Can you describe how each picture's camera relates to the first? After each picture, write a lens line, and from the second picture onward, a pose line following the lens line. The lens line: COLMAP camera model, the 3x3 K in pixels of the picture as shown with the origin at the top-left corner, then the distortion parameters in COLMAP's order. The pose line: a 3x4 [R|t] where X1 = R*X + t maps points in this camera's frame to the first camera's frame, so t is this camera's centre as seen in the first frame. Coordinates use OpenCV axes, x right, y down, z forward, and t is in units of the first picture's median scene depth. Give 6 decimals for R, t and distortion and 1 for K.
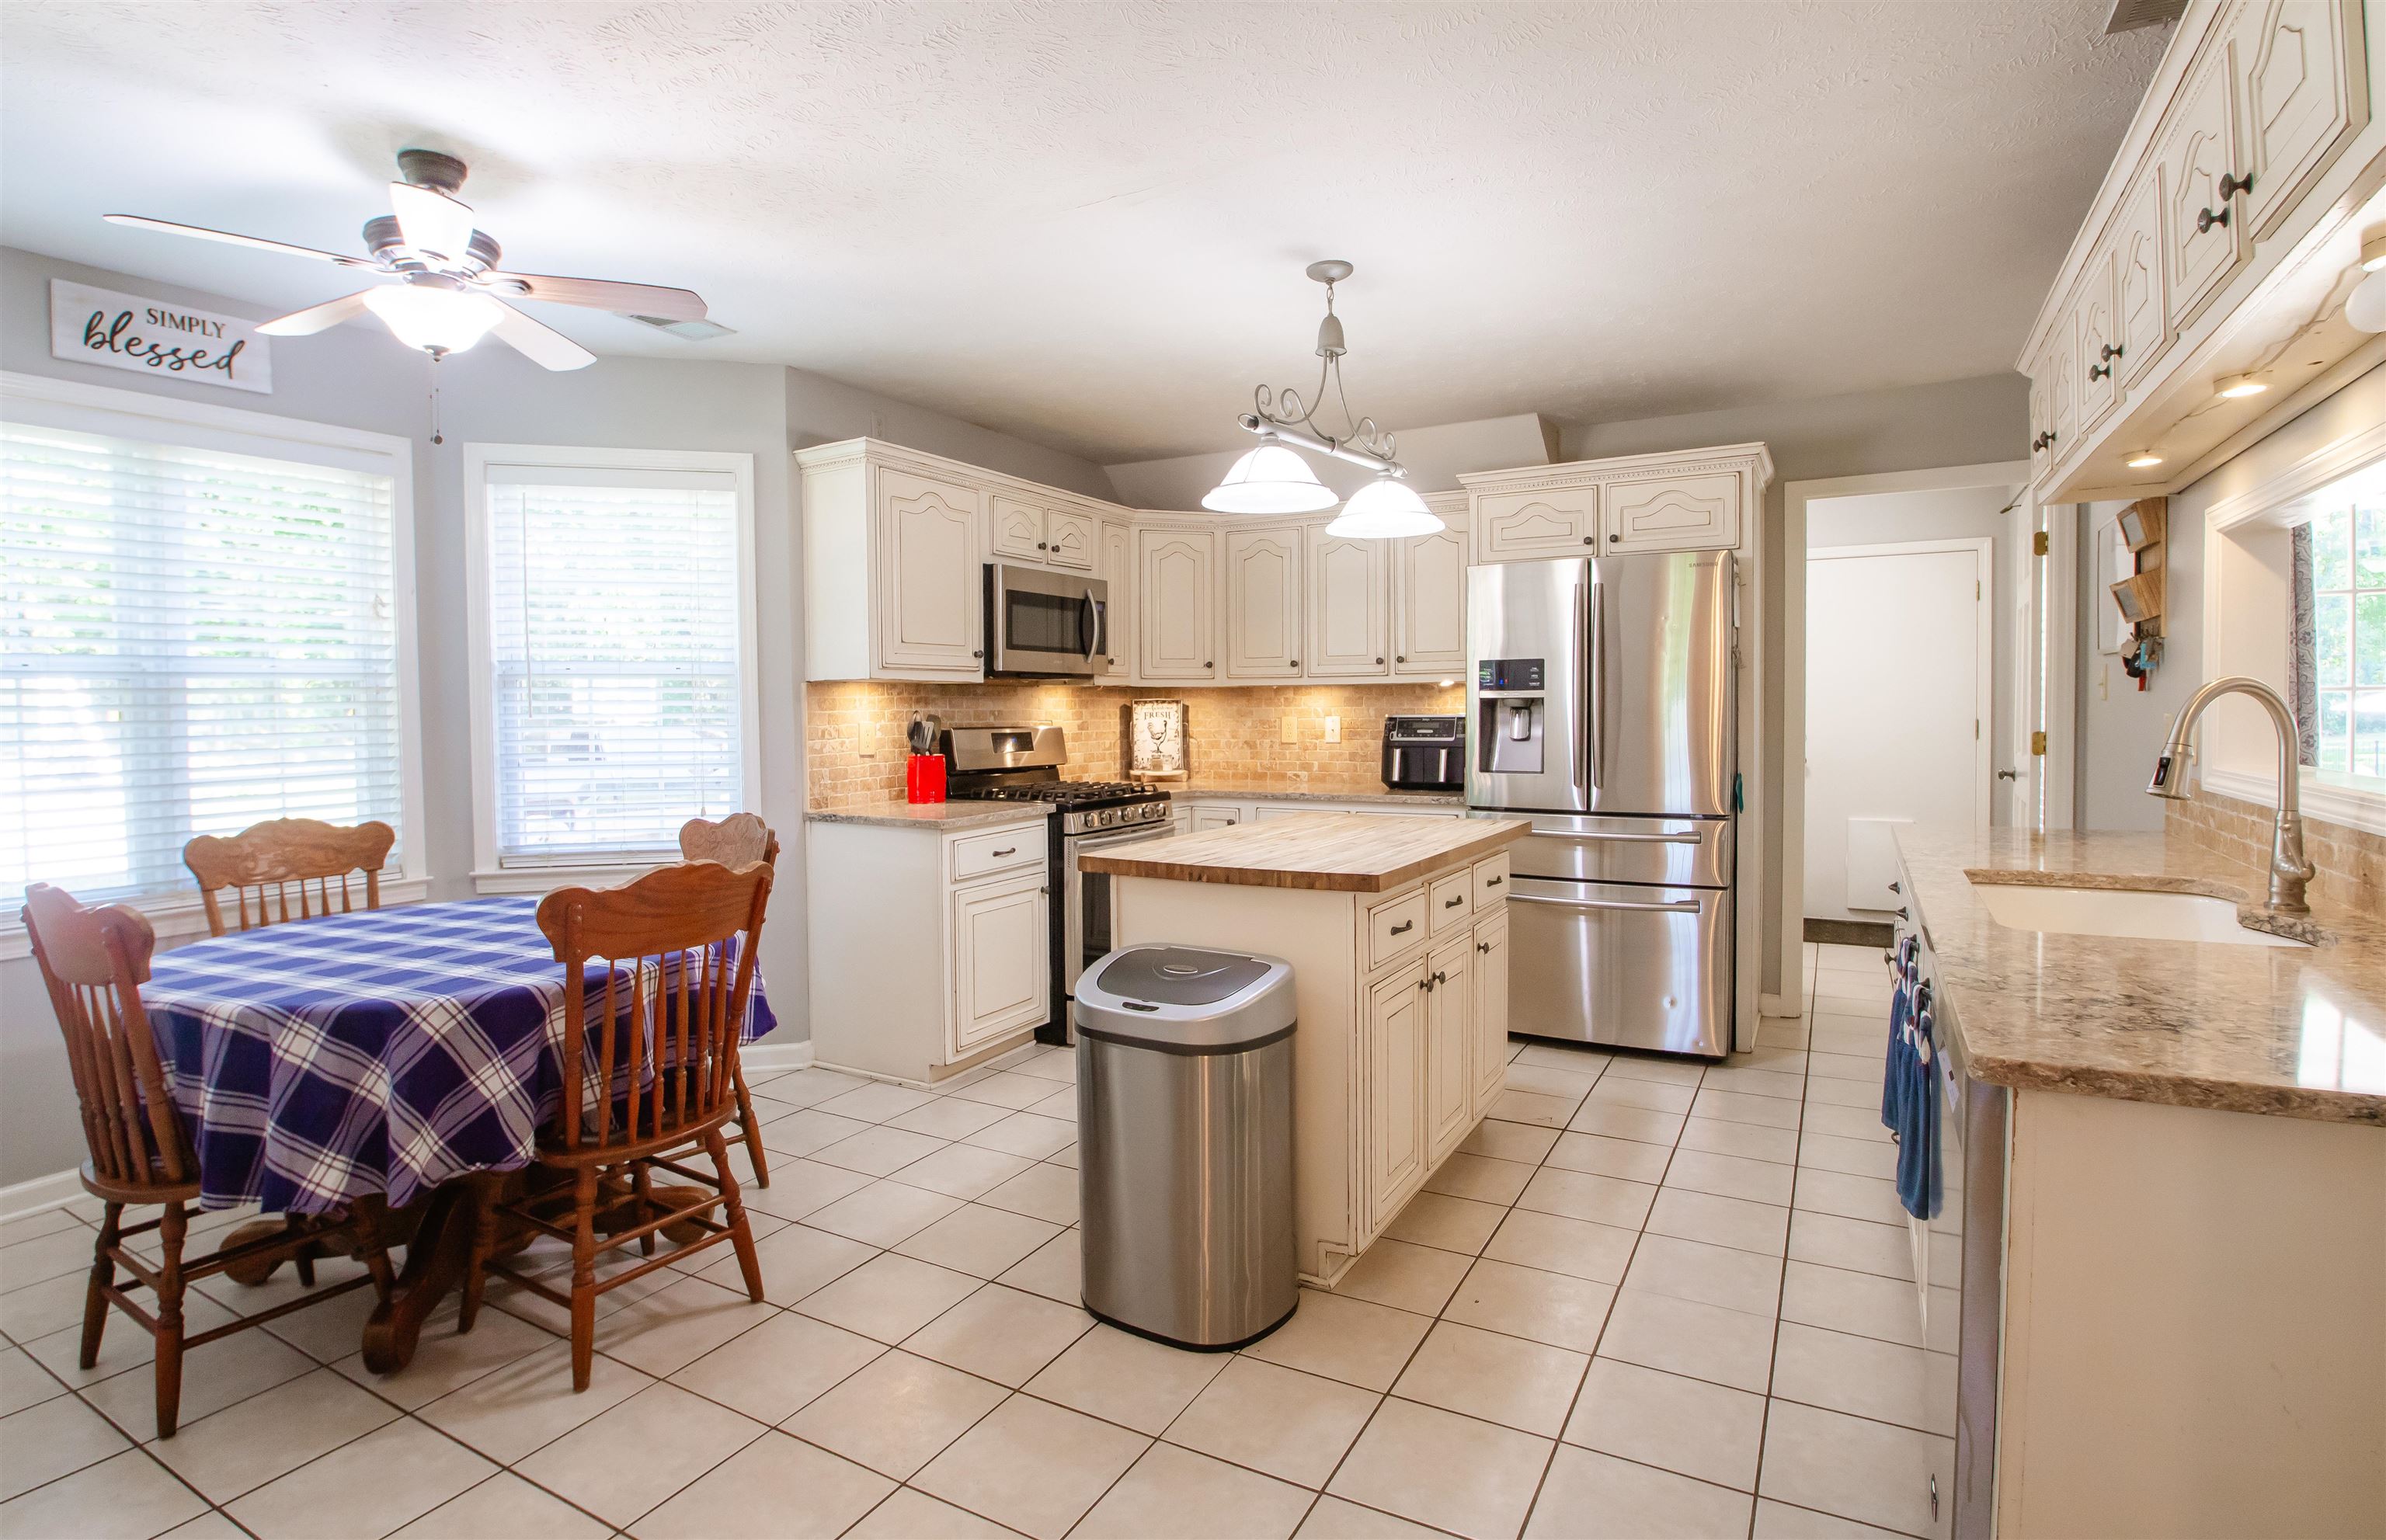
lens RADIAL K [[1181.8, 0, 1163.3], [0, 1181.8, 743.2], [0, 0, 1]] dist [-0.016971, -0.010562]
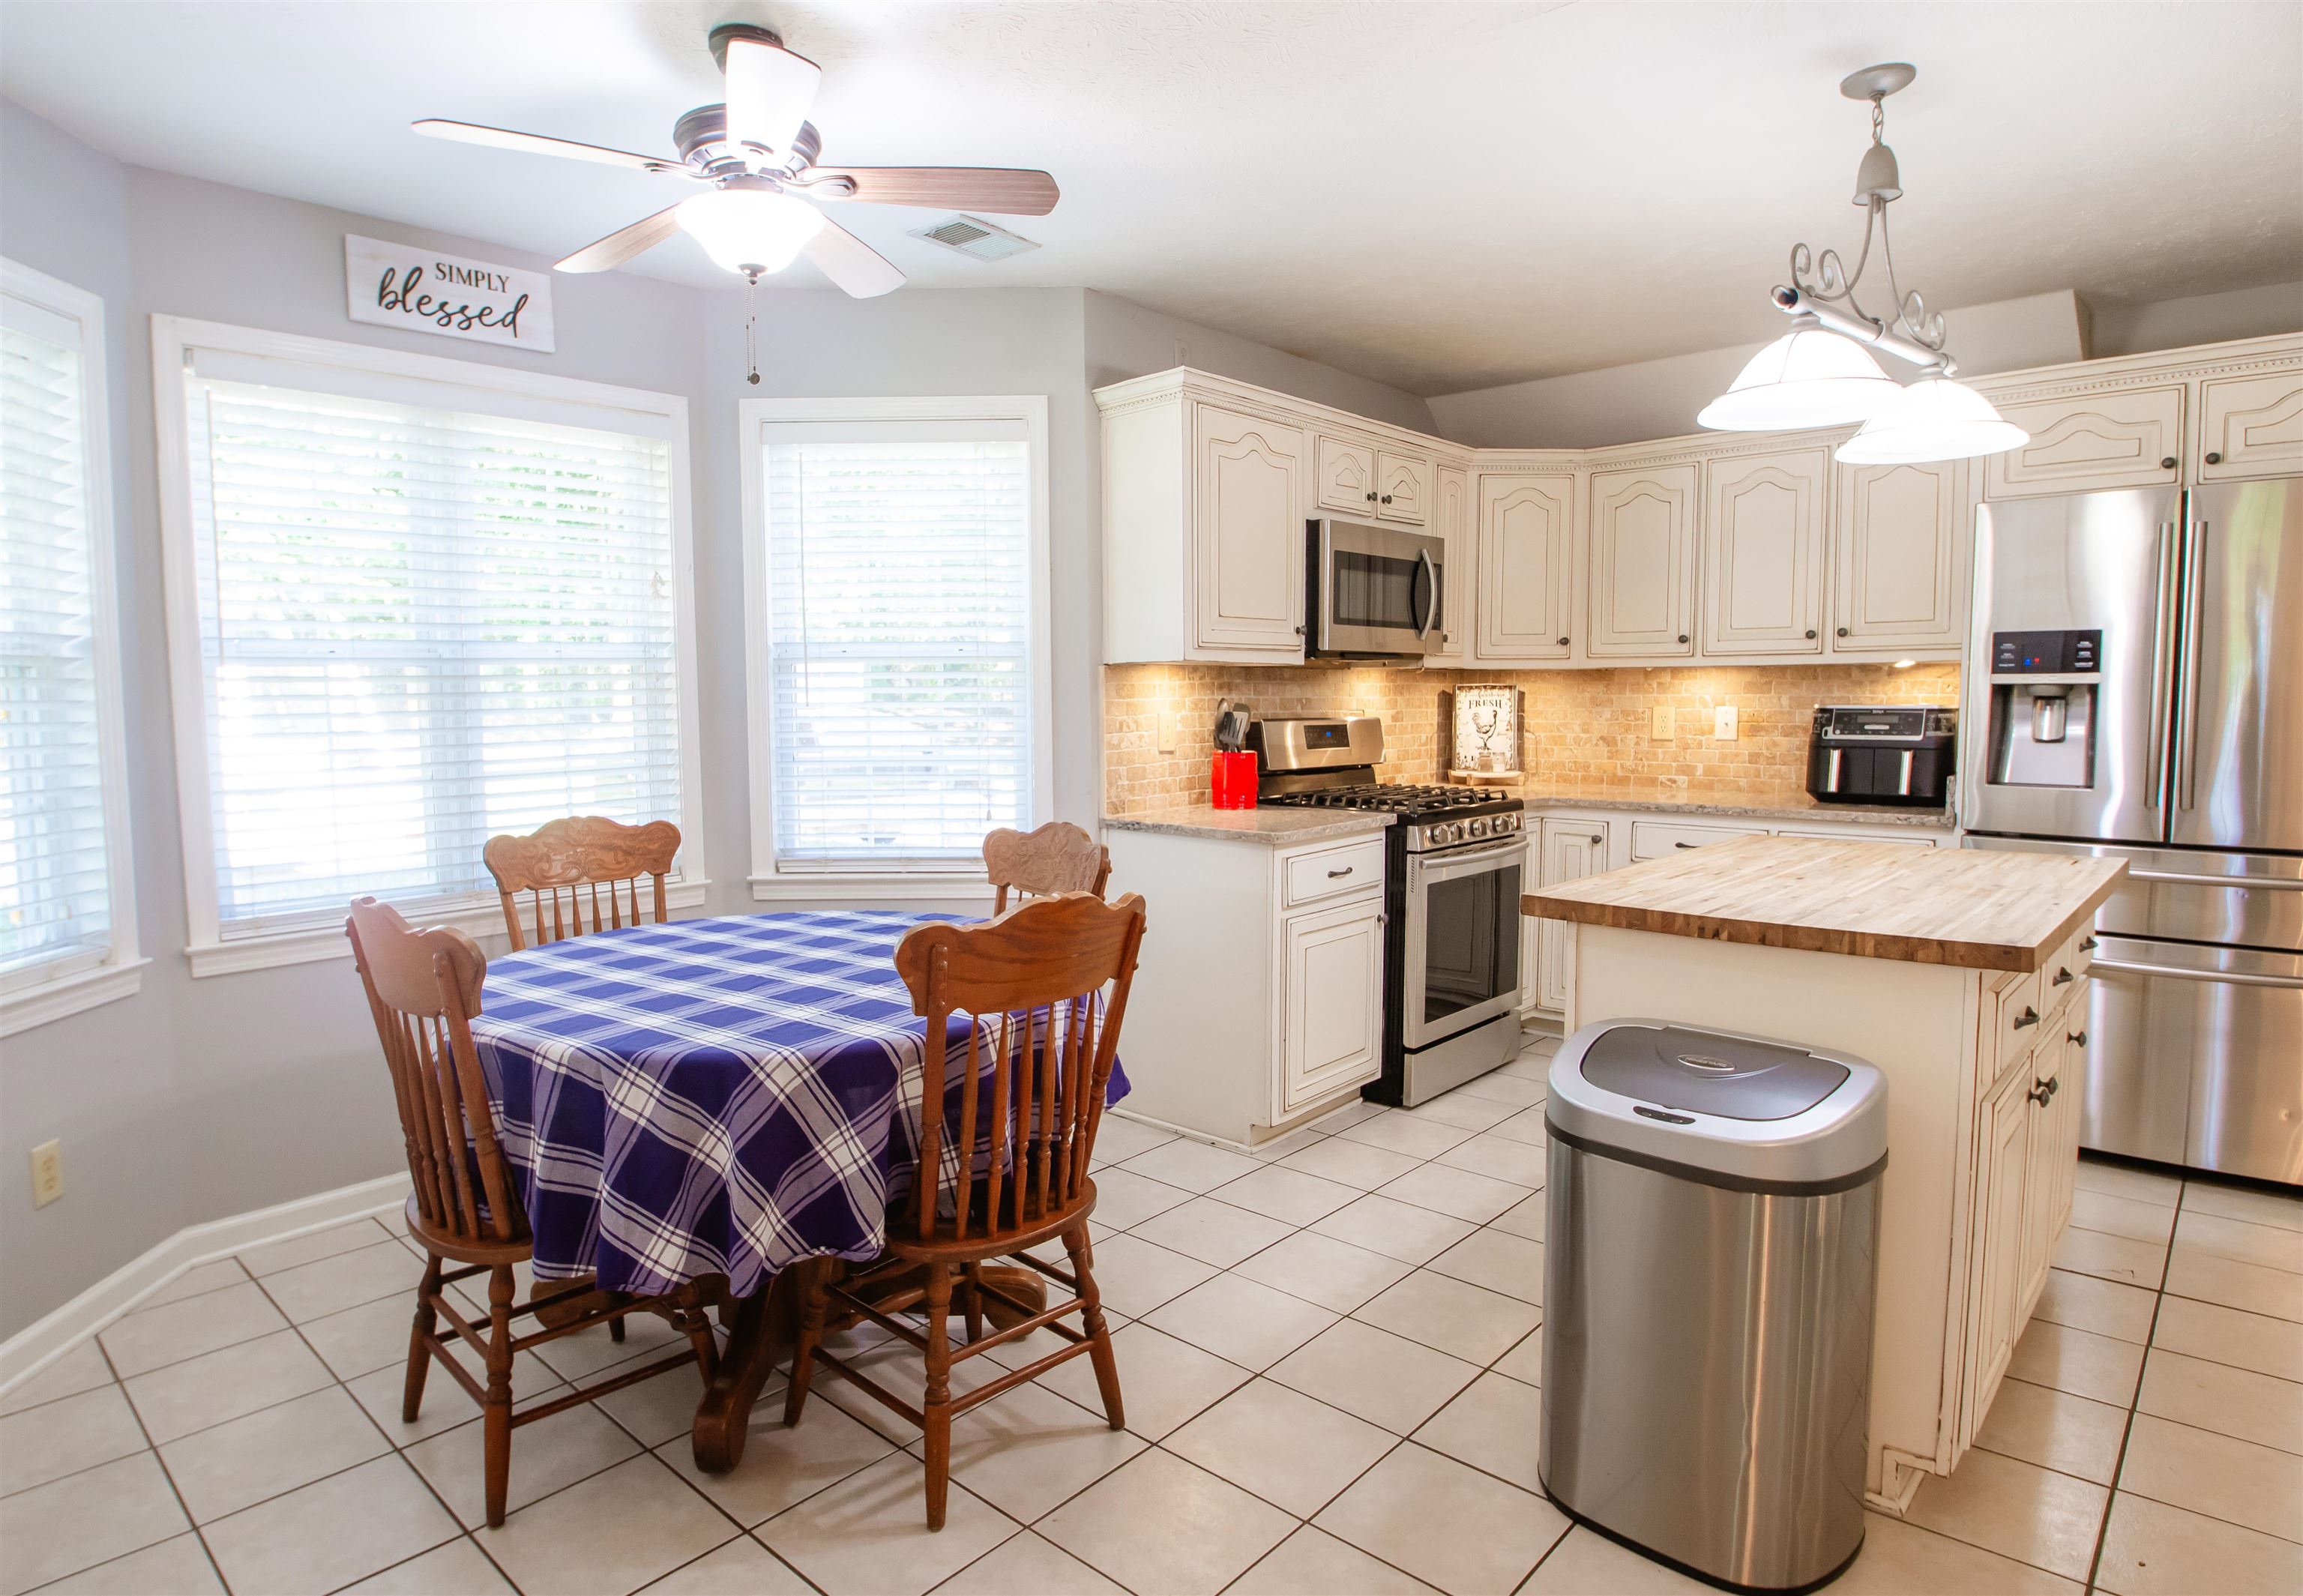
lens RADIAL K [[1284.0, 0, 1039.8], [0, 1284.0, 795.1], [0, 0, 1]] dist [-0.027979, -0.000116]
pose [[0.966756, 0.020217, -0.254901, -0.142159], [-0.007313, 0.998648, 0.051470, -0.007235], [0.255597, -0.047894, 0.965596, 0.118305]]
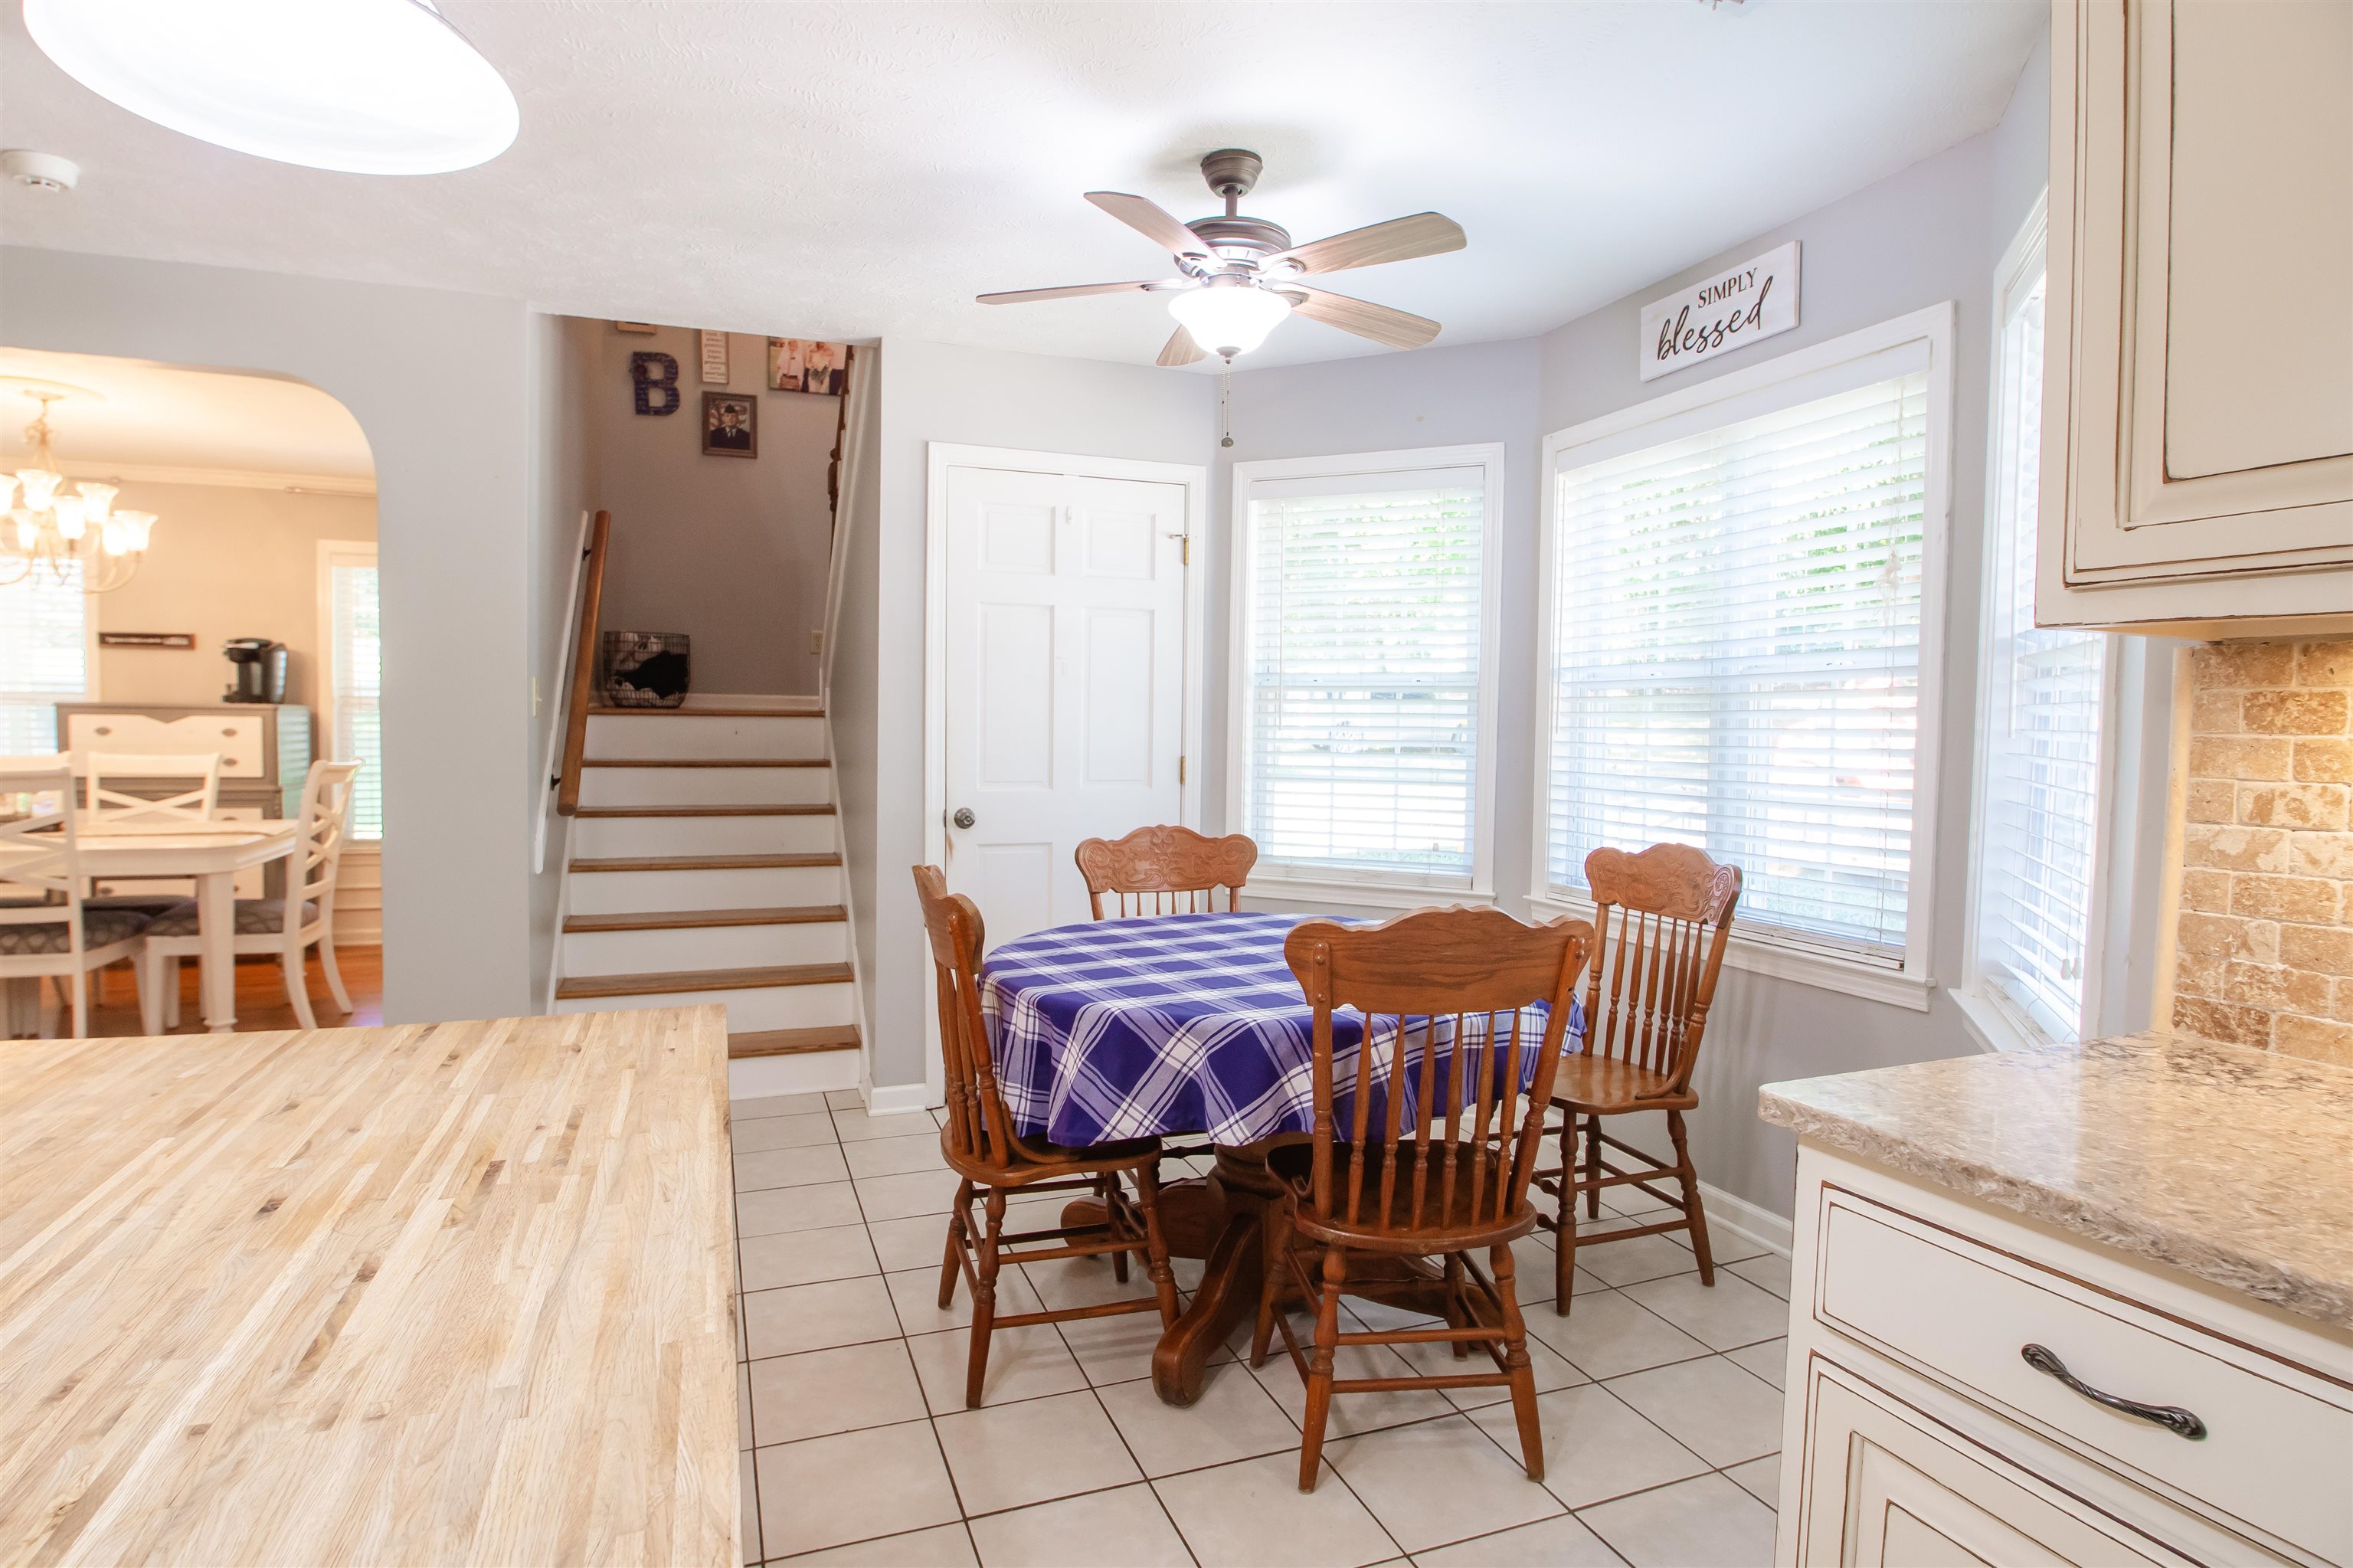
lens RADIAL K [[1213.8, 0, 1146.5], [0, 1213.8, 783.4], [0, 0, 1]] dist [-0.035478, -0.000381]
pose [[-0.640605, 0.041748, -0.766735, 0.178962], [-0.032717, 0.996130, 0.081573, -0.039292], [0.767173, 0.077341, -0.636760, 1.275094]]
